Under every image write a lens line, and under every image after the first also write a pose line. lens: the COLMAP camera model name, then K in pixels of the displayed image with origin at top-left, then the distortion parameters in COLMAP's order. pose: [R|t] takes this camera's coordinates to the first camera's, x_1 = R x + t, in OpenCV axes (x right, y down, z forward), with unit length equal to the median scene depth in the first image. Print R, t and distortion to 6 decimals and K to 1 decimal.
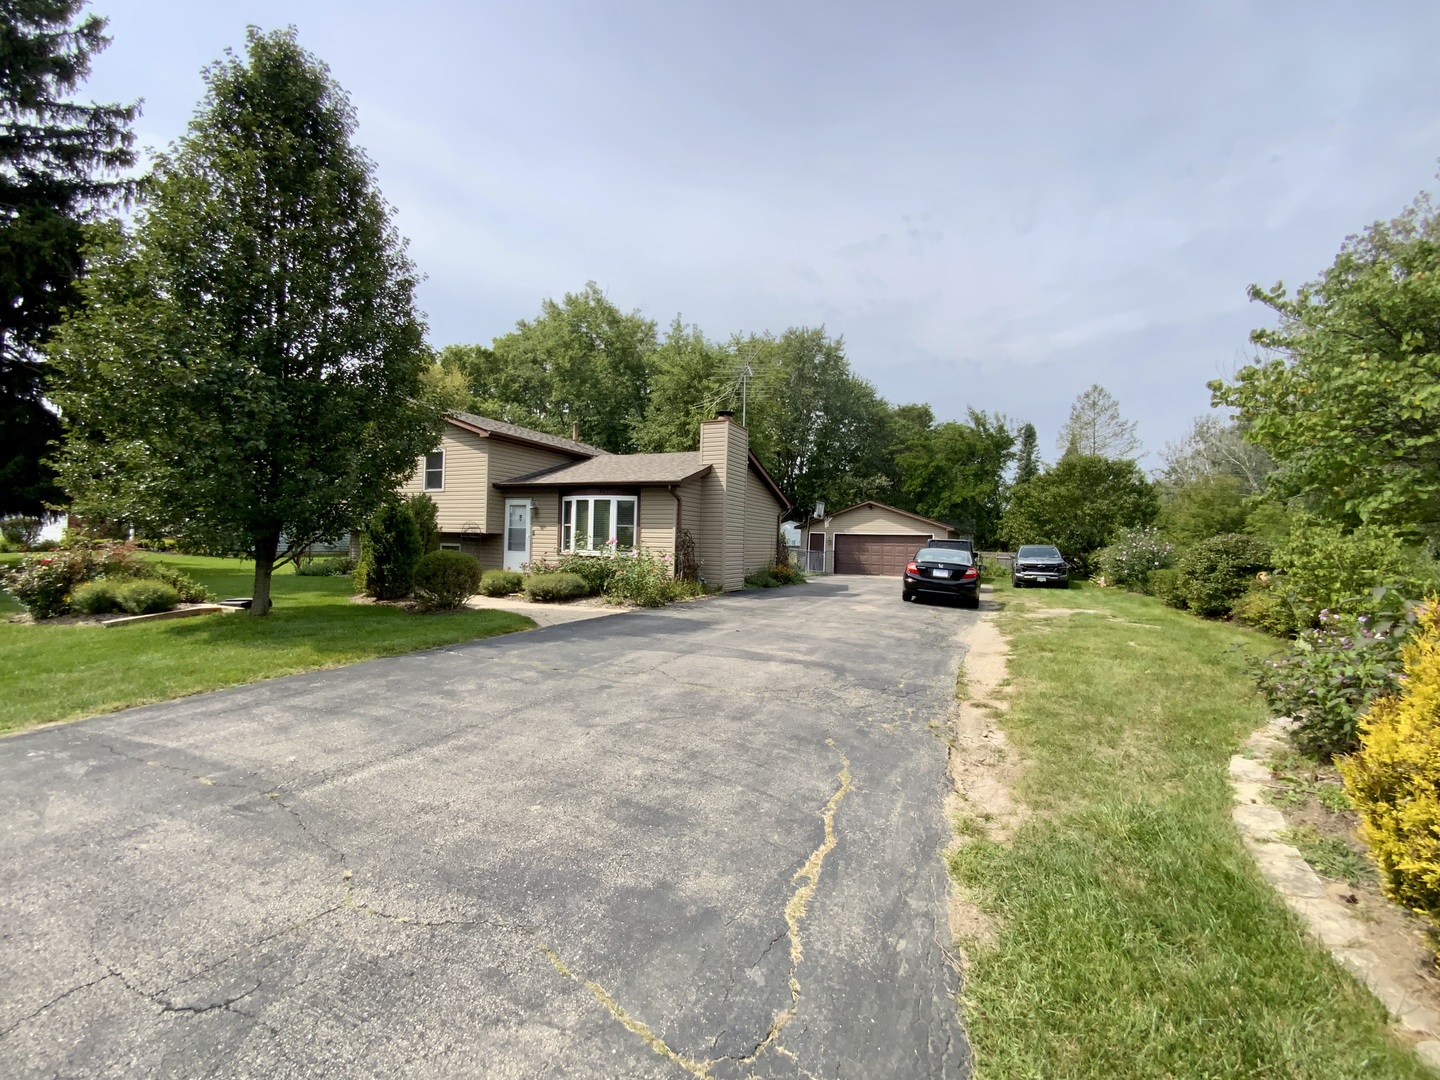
lens RADIAL K [[588.8, 0, 720.0], [0, 588.8, 540.0], [0, 0, 1]] dist [0.034010, -0.024633]
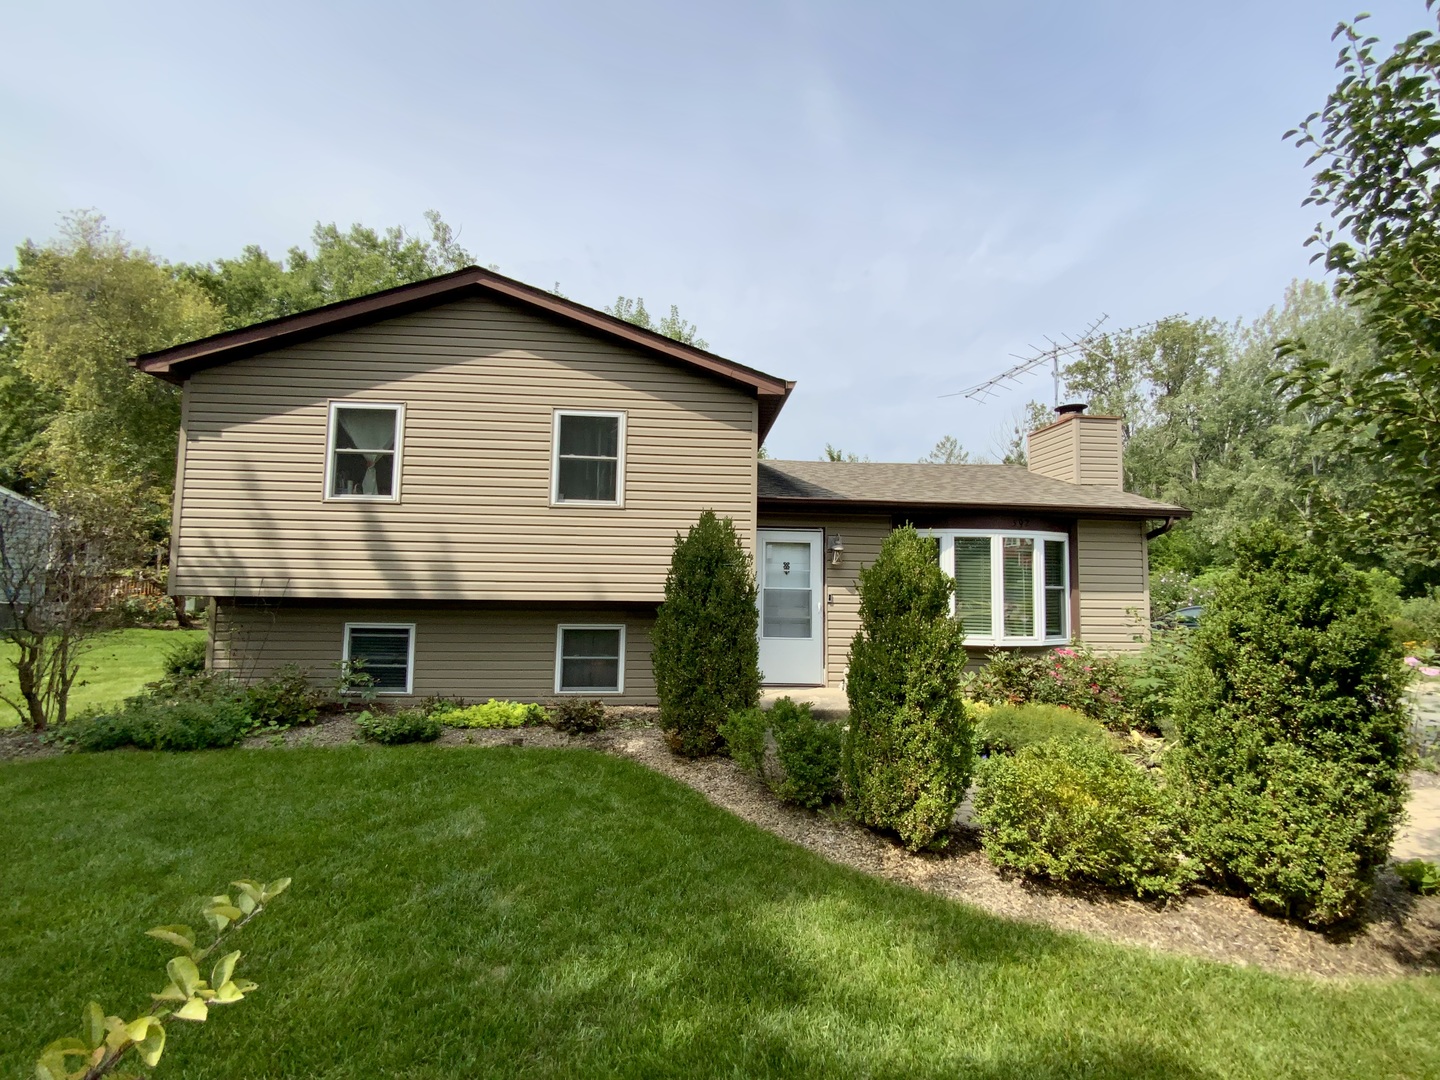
lens RADIAL K [[588.8, 0, 720.0], [0, 588.8, 540.0], [0, 0, 1]] dist [0.034010, -0.024633]
pose [[0.873641, 0.019303, 0.486188, -0.636979], [0.005472, 0.998760, -0.049486, -0.038103], [-0.486540, 0.045893, 0.872452, 0.609637]]
